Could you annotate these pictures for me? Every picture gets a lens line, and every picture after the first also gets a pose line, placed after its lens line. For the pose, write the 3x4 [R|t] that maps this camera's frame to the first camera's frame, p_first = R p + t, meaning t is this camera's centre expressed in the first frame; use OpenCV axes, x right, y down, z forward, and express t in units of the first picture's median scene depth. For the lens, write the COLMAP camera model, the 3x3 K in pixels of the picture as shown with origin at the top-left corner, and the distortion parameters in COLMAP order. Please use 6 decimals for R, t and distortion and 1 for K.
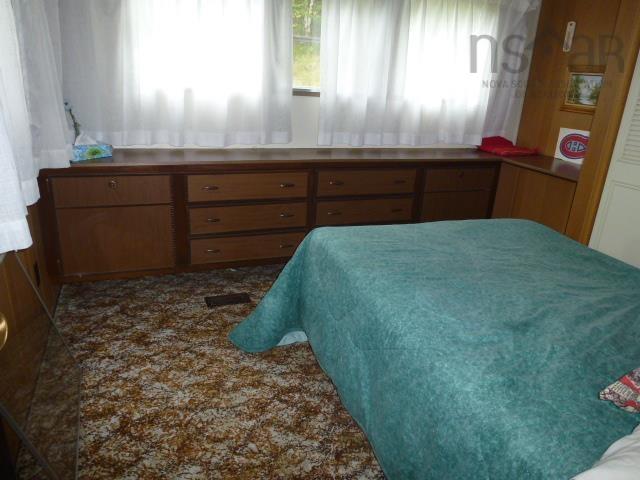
lens RADIAL K [[476.3, 0, 320.6], [0, 476.3, 230.9], [0, 0, 1]] dist [-0.010159, -0.003142]
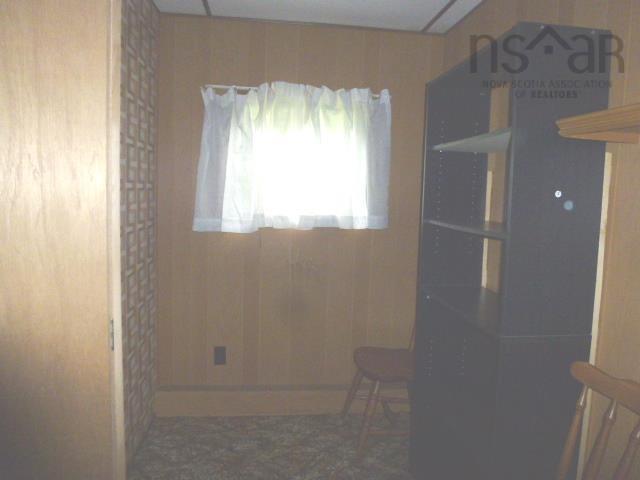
lens RADIAL K [[476.3, 0, 320.6], [0, 476.3, 230.9], [0, 0, 1]] dist [-0.010159, -0.003142]
pose [[-0.962823, -0.097428, 0.251953, -0.735518], [0.015010, 0.911959, 0.410007, -0.643538], [-0.269717, 0.398546, -0.876592, 1.752507]]
